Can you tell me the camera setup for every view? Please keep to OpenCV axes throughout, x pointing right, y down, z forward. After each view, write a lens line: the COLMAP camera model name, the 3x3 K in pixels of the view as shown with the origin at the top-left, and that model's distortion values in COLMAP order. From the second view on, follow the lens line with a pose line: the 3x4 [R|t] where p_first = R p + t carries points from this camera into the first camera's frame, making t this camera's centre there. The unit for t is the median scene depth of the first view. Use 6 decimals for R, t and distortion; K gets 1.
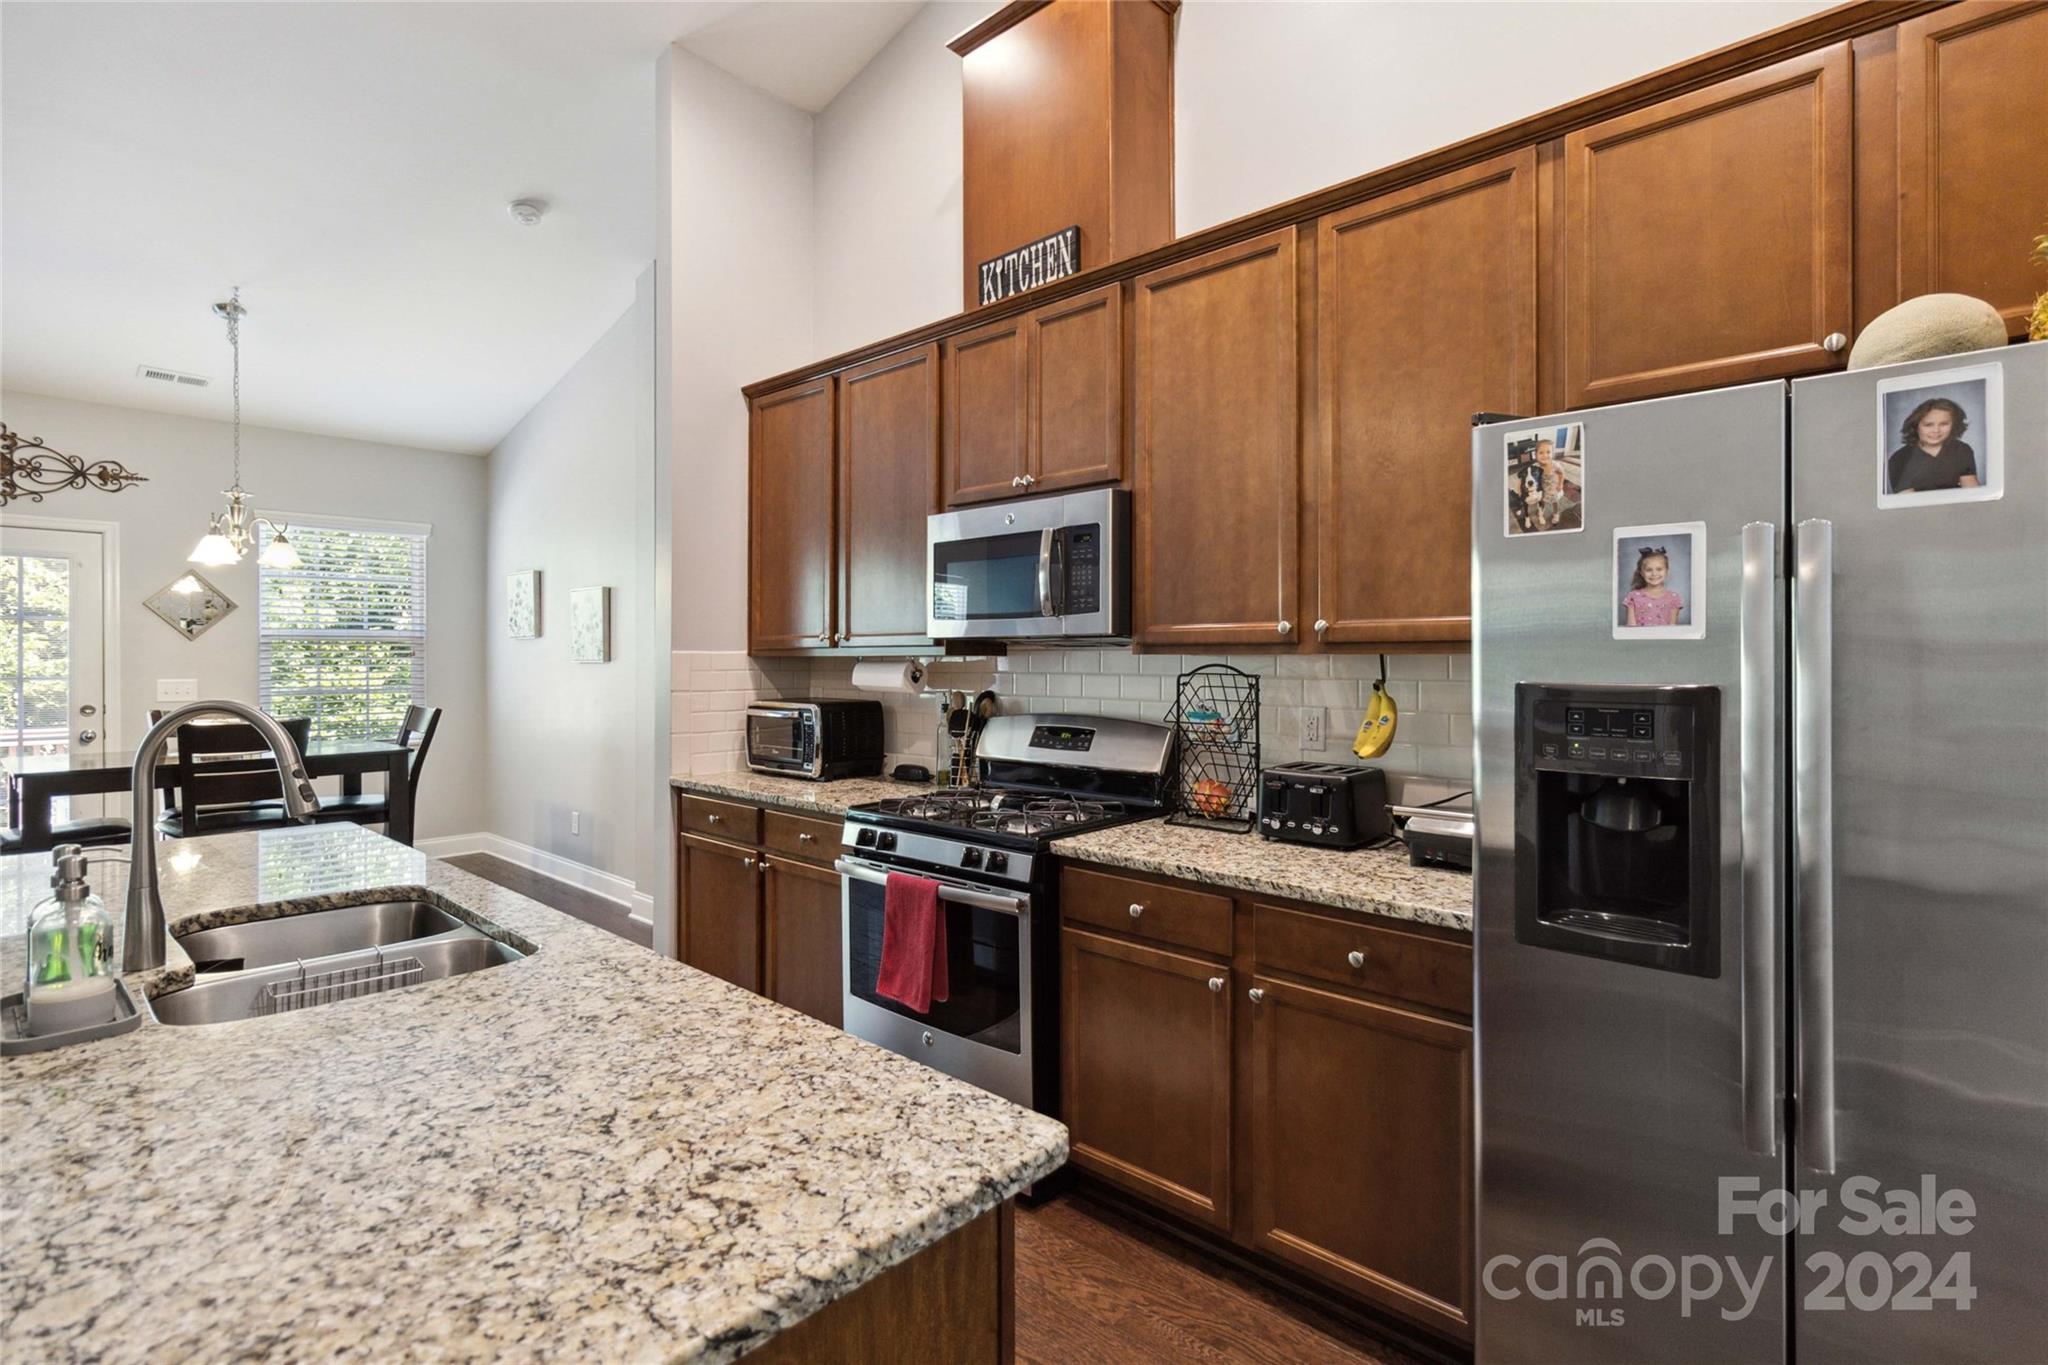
lens RADIAL K [[967.1, 0, 1037.0], [0, 967.1, 654.9], [0, 0, 1]] dist [-0.000069, 0.001629]
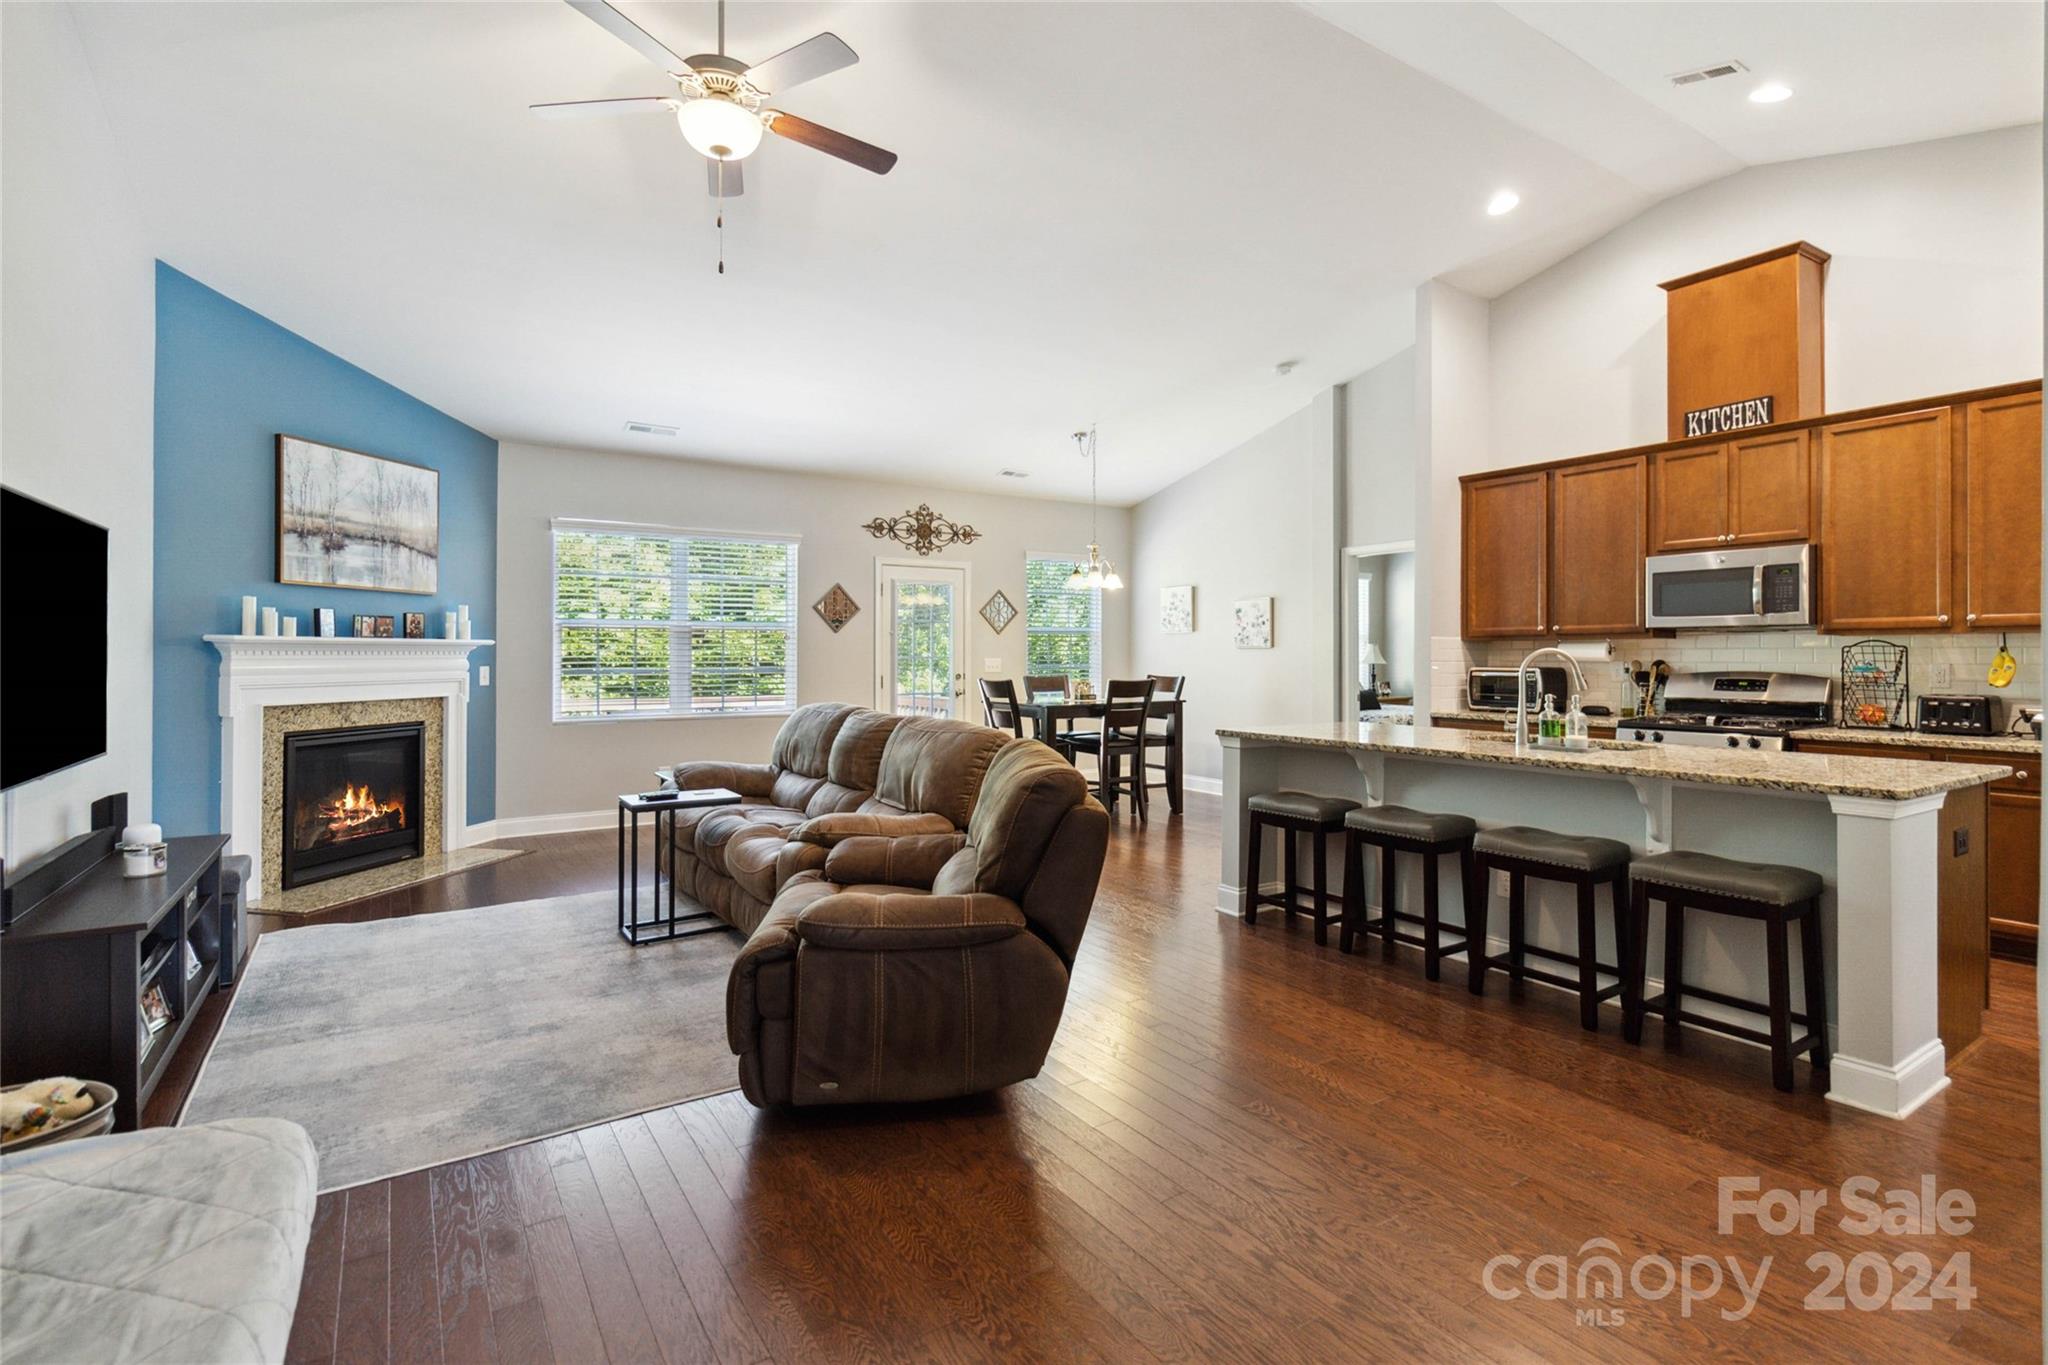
lens RADIAL K [[967.1, 0, 1037.0], [0, 967.1, 654.9], [0, 0, 1]] dist [-0.000069, 0.001629]
pose [[0.967665, 0.000939, -0.252237, -0.801364], [-0.000616, 0.999999, 0.001360, 0.032554], [0.252238, -0.001160, 0.967664, -1.048457]]
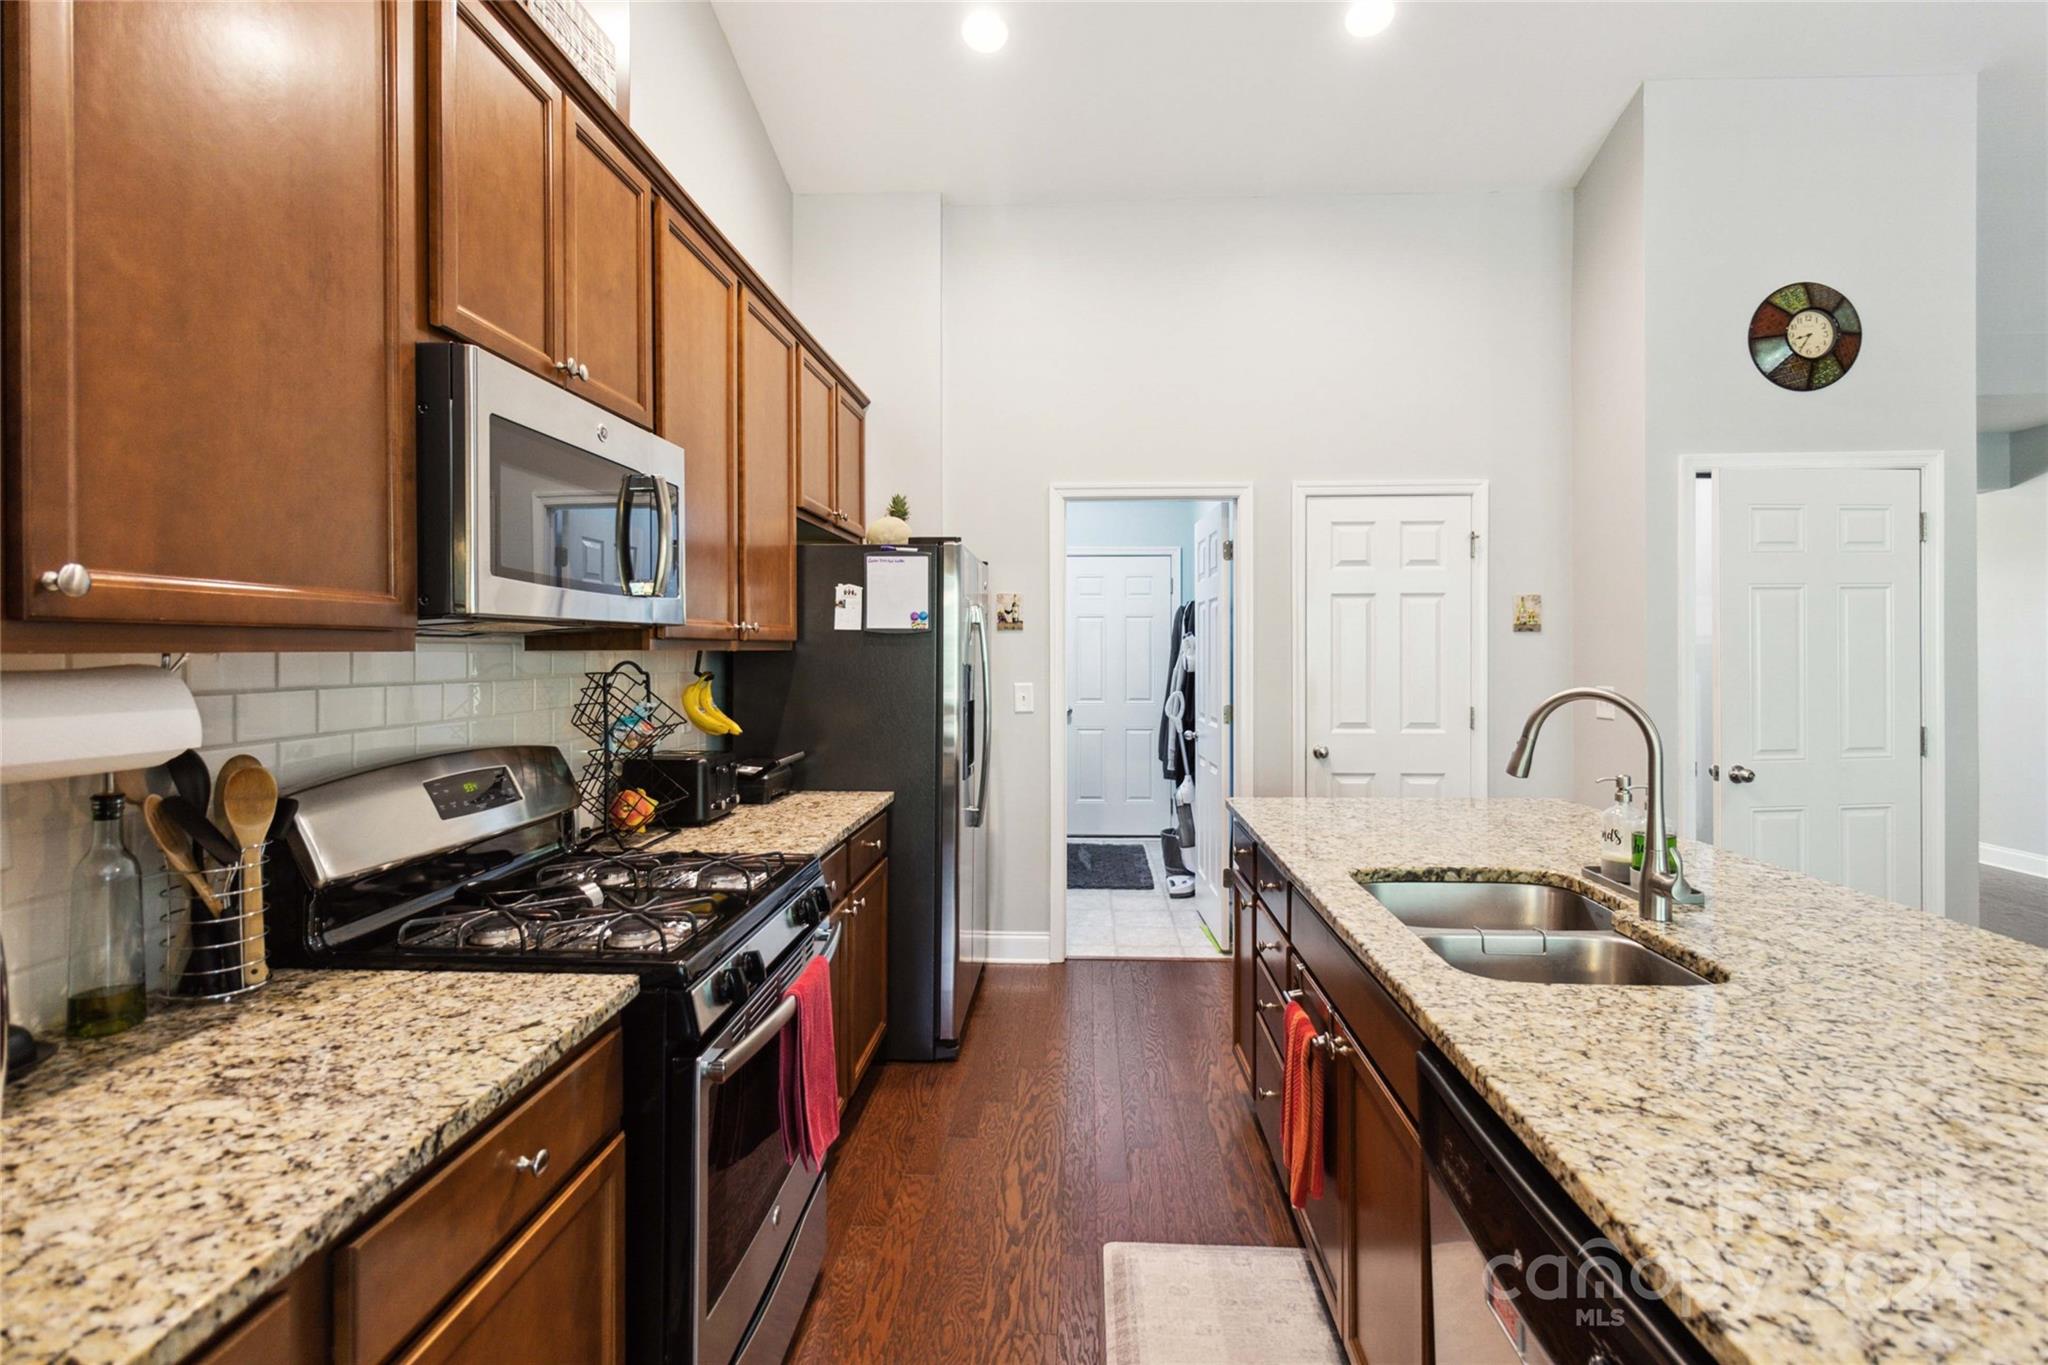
lens RADIAL K [[967.1, 0, 1037.0], [0, 967.1, 654.9], [0, 0, 1]] dist [-0.000069, 0.001629]
pose [[-0.632867, -0.001533, 0.774259, -0.693065], [0.000789, 0.999996, 0.002625, 0.001713], [-0.774260, 0.002272, -0.632863, 1.179717]]
